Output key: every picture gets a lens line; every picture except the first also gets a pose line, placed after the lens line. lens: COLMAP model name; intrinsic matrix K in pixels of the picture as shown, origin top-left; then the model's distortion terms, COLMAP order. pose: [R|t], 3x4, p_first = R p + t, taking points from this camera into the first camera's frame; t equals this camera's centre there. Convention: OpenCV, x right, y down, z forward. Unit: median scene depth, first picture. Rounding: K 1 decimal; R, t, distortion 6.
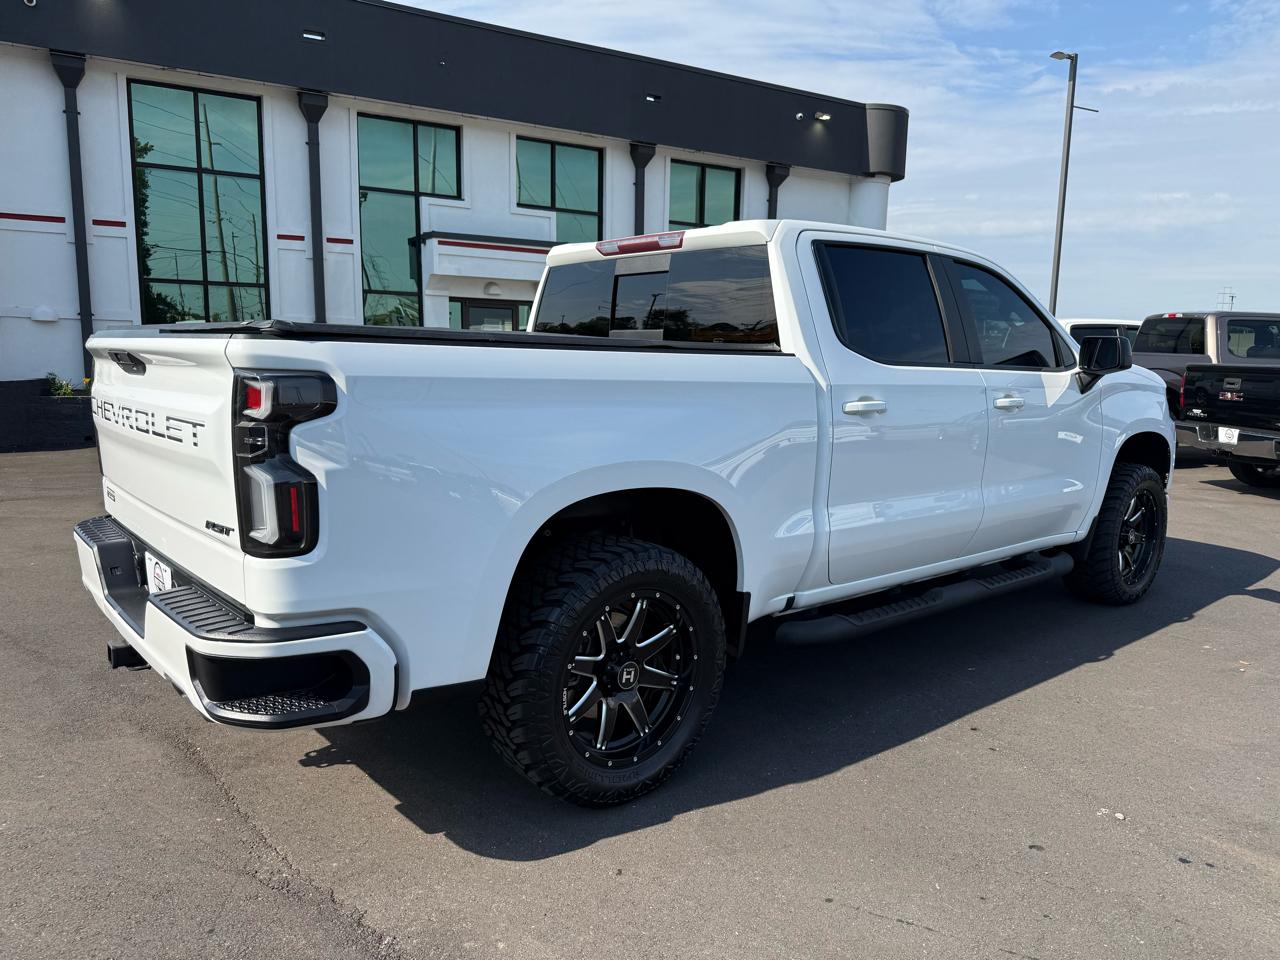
lens RADIAL K [[907.1, 0, 631.6], [0, 907.1, 495.8], [0, 0, 1]] dist [0.038444, -0.056870]
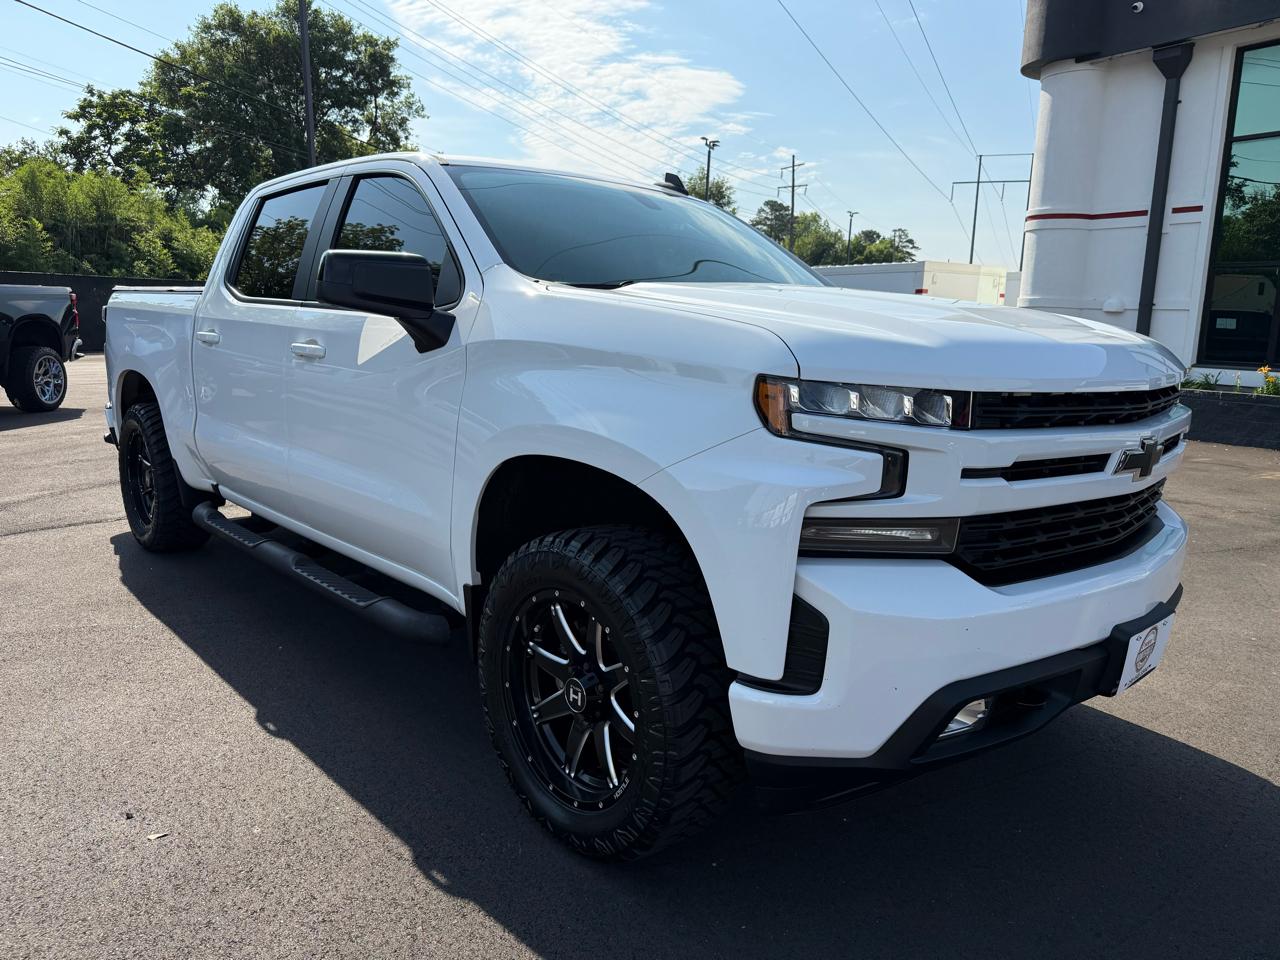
lens RADIAL K [[915.1, 0, 637.1], [0, 915.1, 481.0], [0, 0, 1]] dist [0.028575, -0.042998]
pose [[0.028878, 0.154373, -0.987591, 0.416608], [-0.184201, 0.971904, 0.146535, -0.054494], [0.982464, 0.177684, 0.056503, 0.424185]]
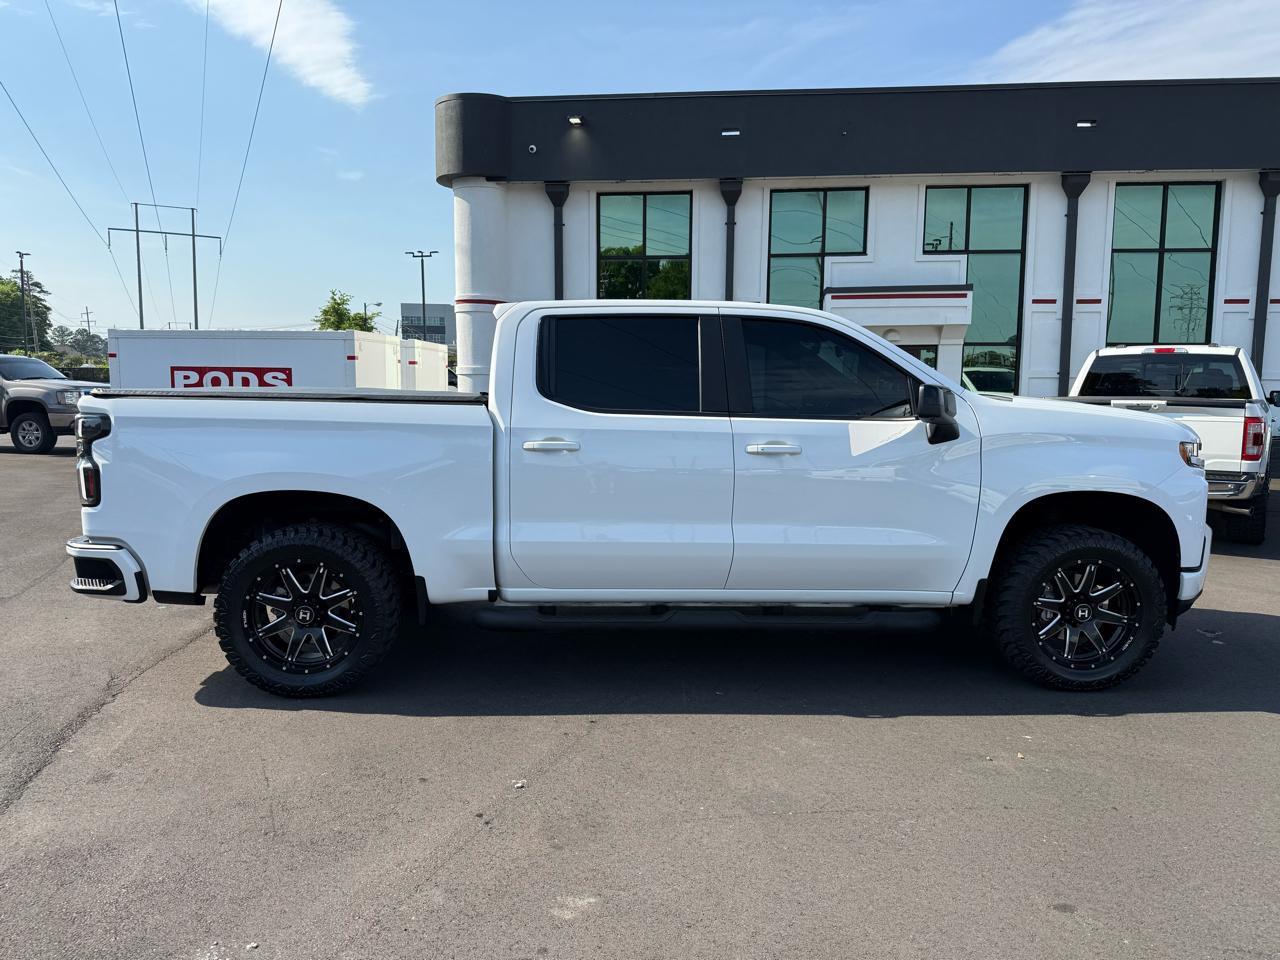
lens RADIAL K [[899.3, 0, 638.1], [0, 899.3, 484.5], [0, 0, 1]] dist [0.085627, -0.126508]
pose [[0.792085, 0.054198, -0.608000, 0.313711], [-0.089850, 0.995553, -0.028308, -0.005758], [0.603762, 0.077051, 0.793432, 0.025848]]
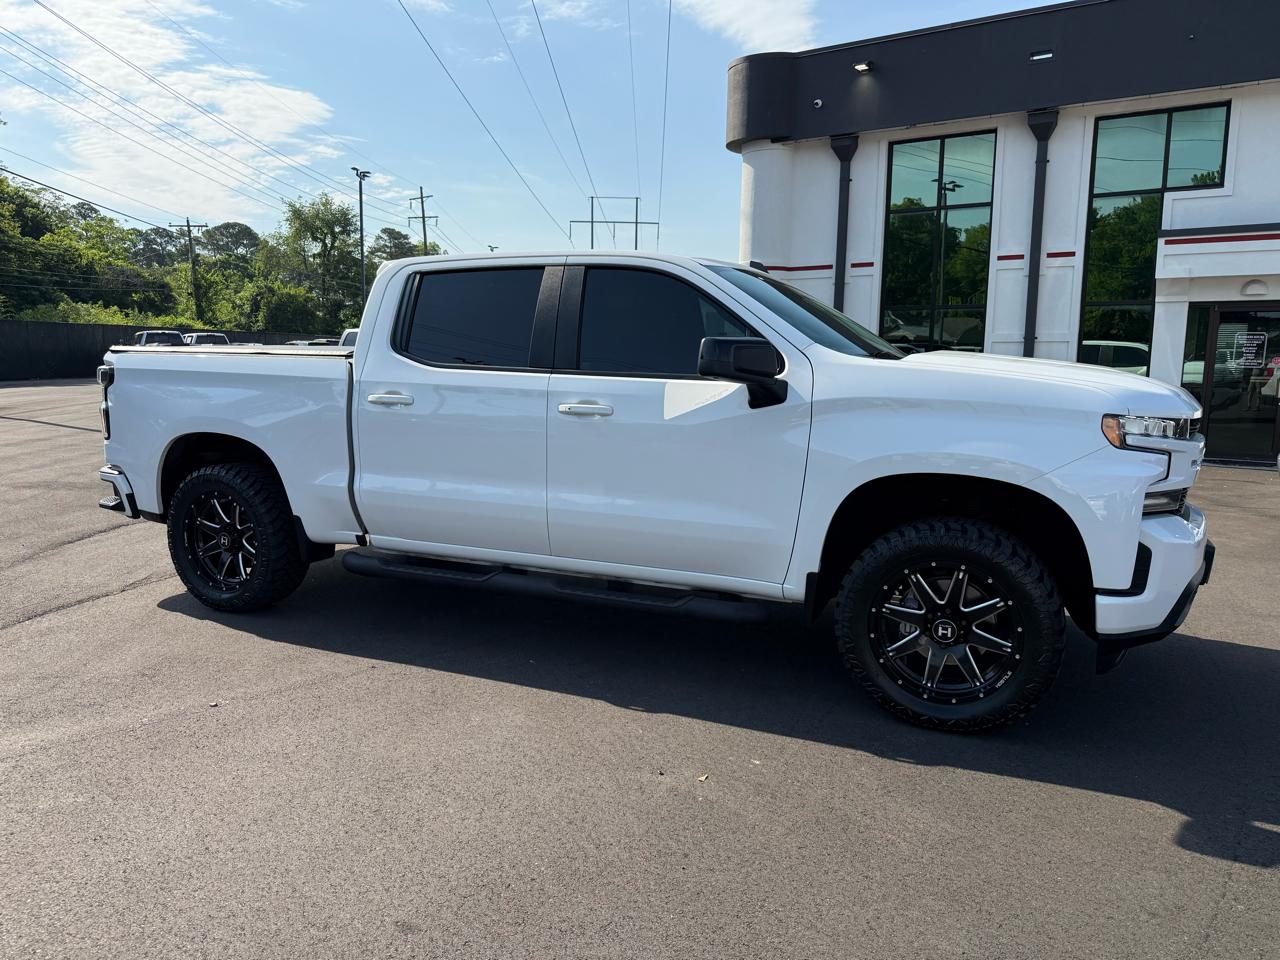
lens RADIAL K [[915.1, 0, 637.1], [0, 915.1, 481.0], [0, 0, 1]] dist [0.028575, -0.042998]
pose [[0.426827, 0.108577, -0.897792, 0.447606], [-0.143025, 0.988376, 0.051535, -0.028320], [0.892952, 0.106410, 0.437395, 0.212928]]
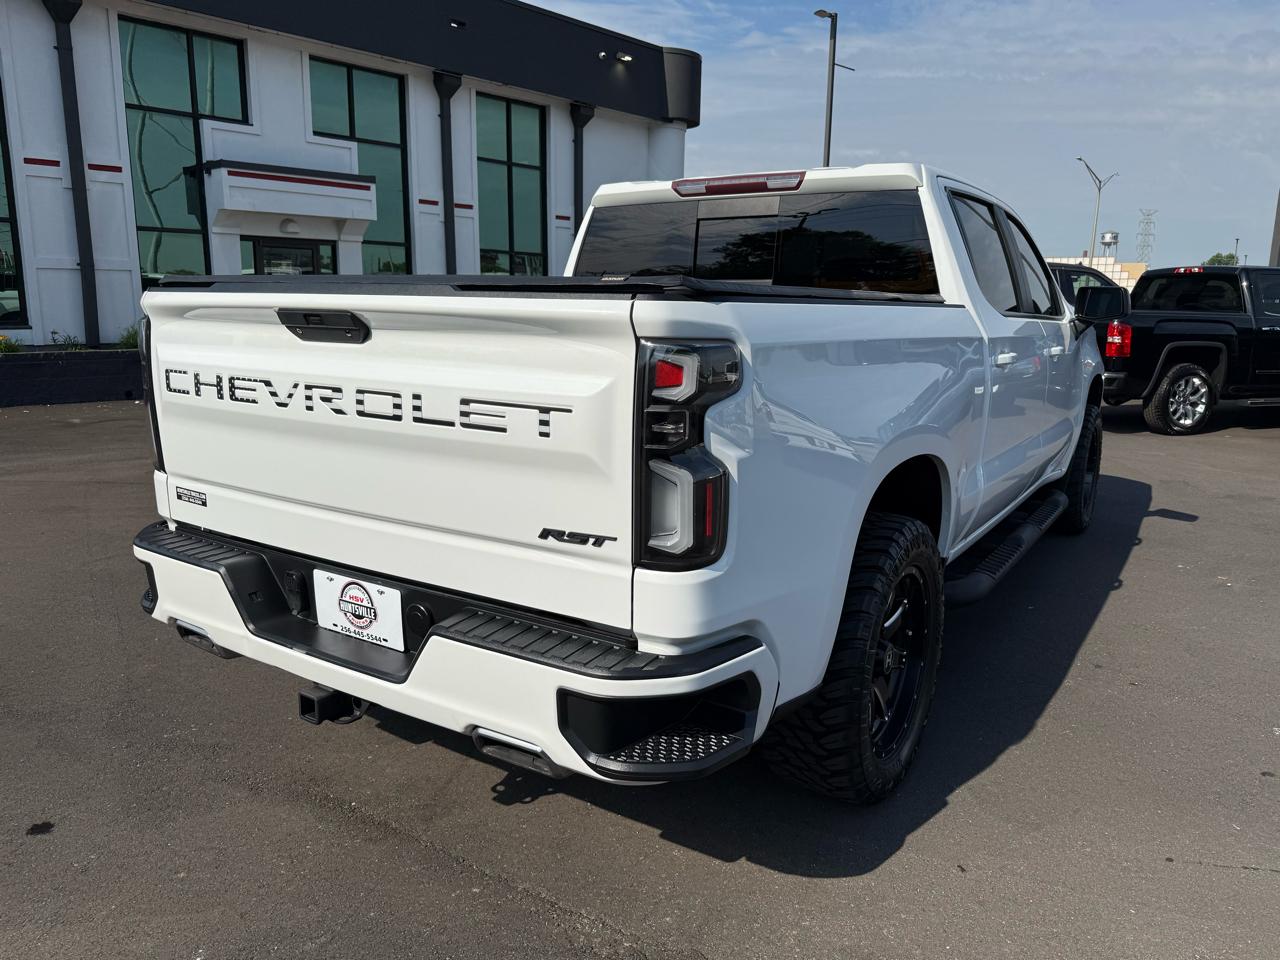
lens RADIAL K [[915.1, 0, 637.1], [0, 915.1, 481.0], [0, 0, 1]] dist [0.028575, -0.042998]
pose [[0.957995, -0.059827, 0.280475, -0.117296], [0.048008, 0.997653, 0.048828, -0.009583], [-0.282738, -0.033311, 0.958618, 0.041371]]
